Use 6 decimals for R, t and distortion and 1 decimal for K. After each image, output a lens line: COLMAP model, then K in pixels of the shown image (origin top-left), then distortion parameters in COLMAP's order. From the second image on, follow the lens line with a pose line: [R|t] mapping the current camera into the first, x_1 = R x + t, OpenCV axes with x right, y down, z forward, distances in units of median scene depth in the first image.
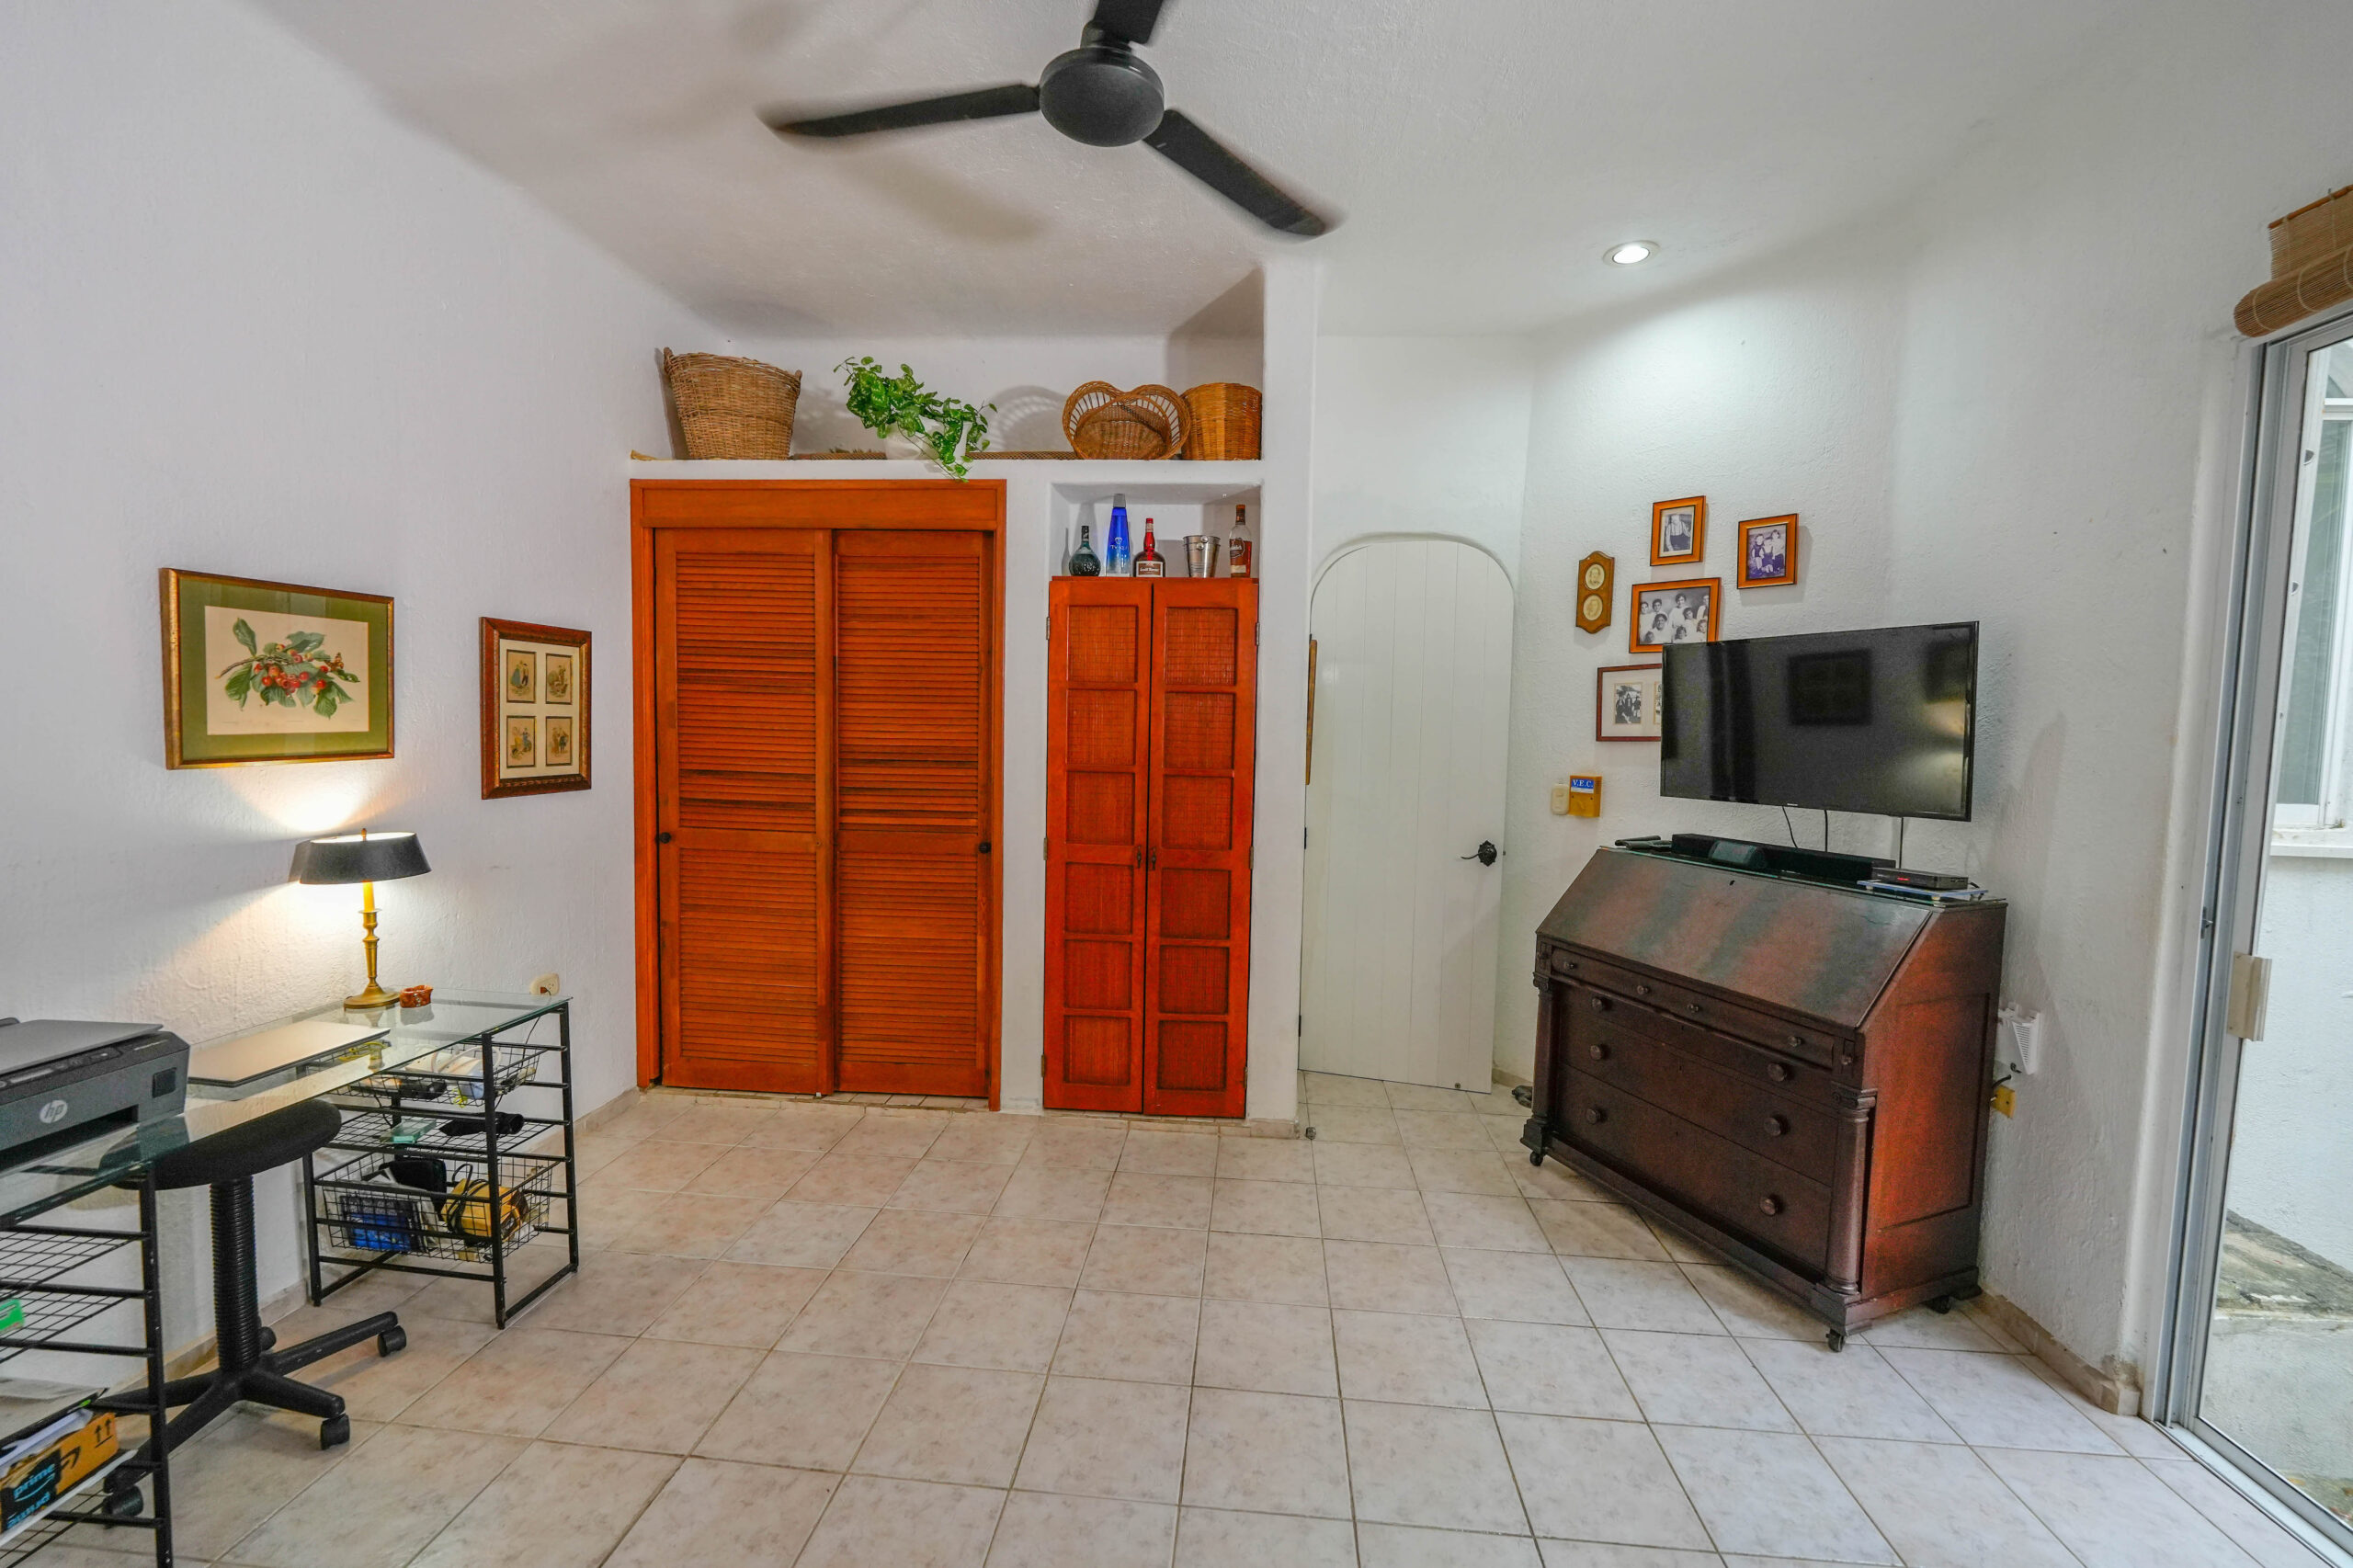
lens RADIAL K [[951.9, 0, 1180.4], [0, 951.9, 784.8], [0, 0, 1]] dist [-0.007023, -0.002319]
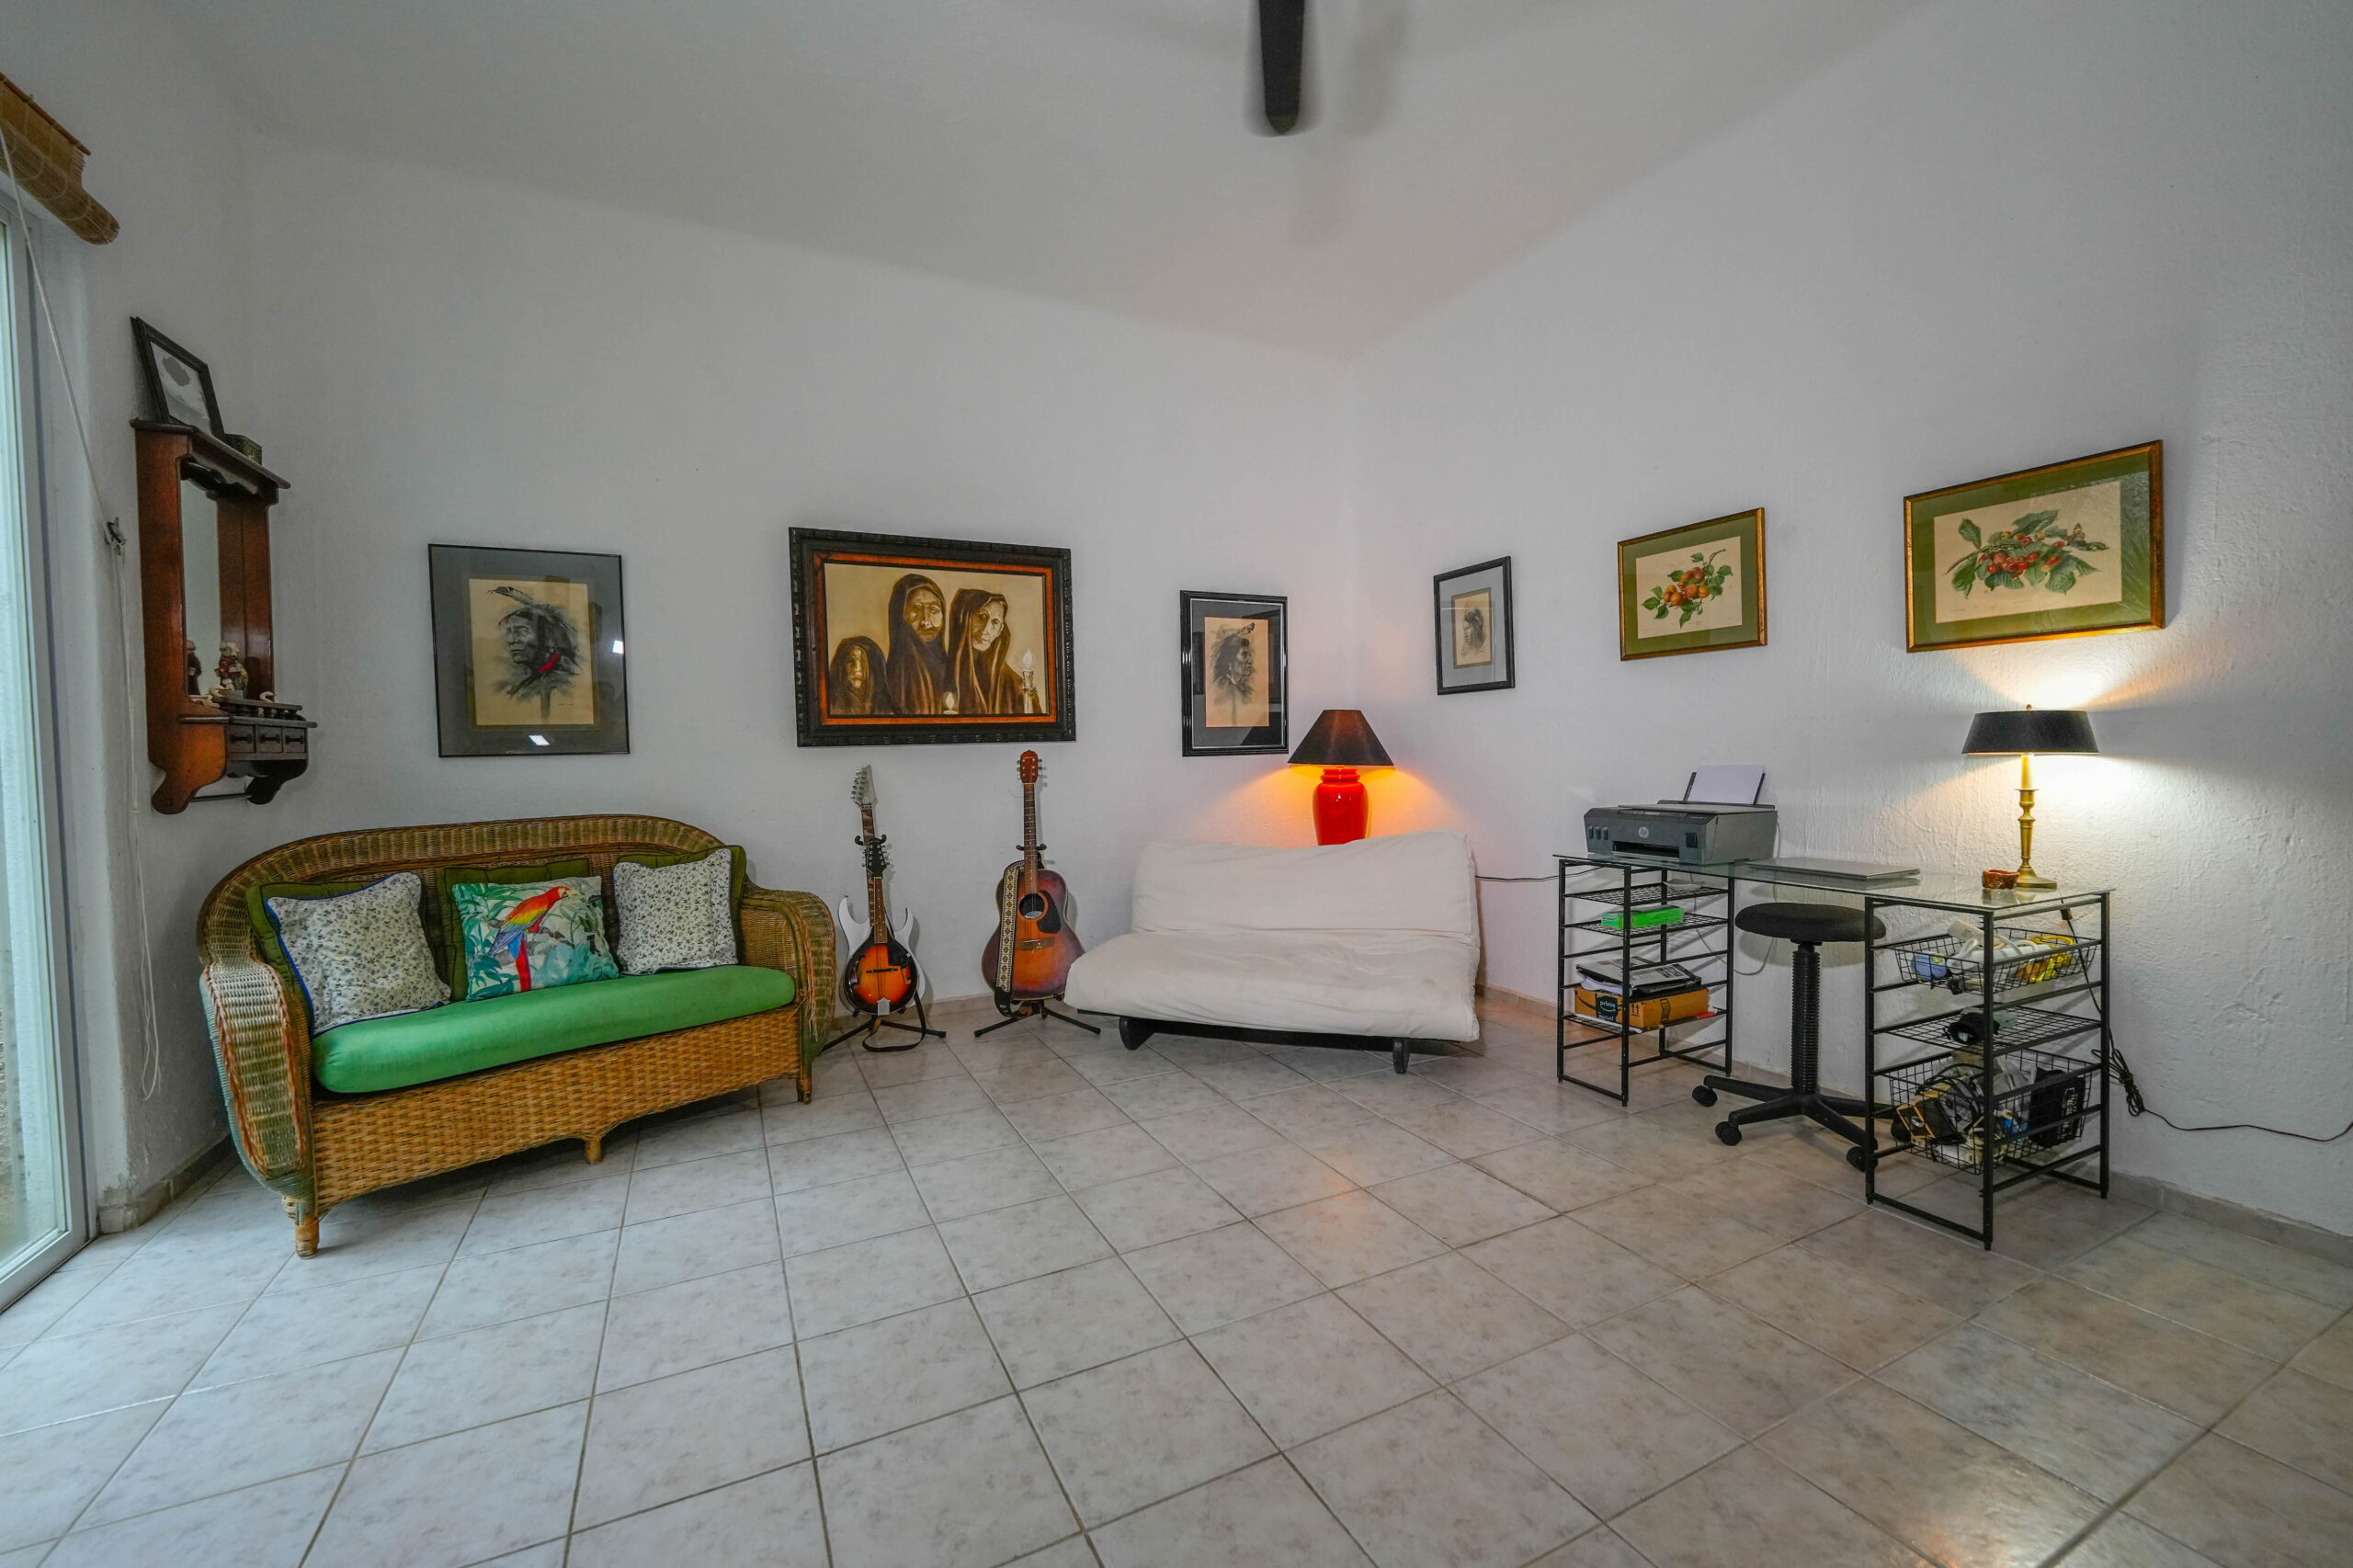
lens RADIAL K [[951.9, 0, 1180.4], [0, 951.9, 784.8], [0, 0, 1]] dist [-0.007023, -0.002319]
pose [[-0.851068, 0.010717, -0.524947, 0.423468], [-0.038196, 0.995879, 0.082256, 0.087230], [0.523665, 0.090056, -0.847151, 1.460991]]
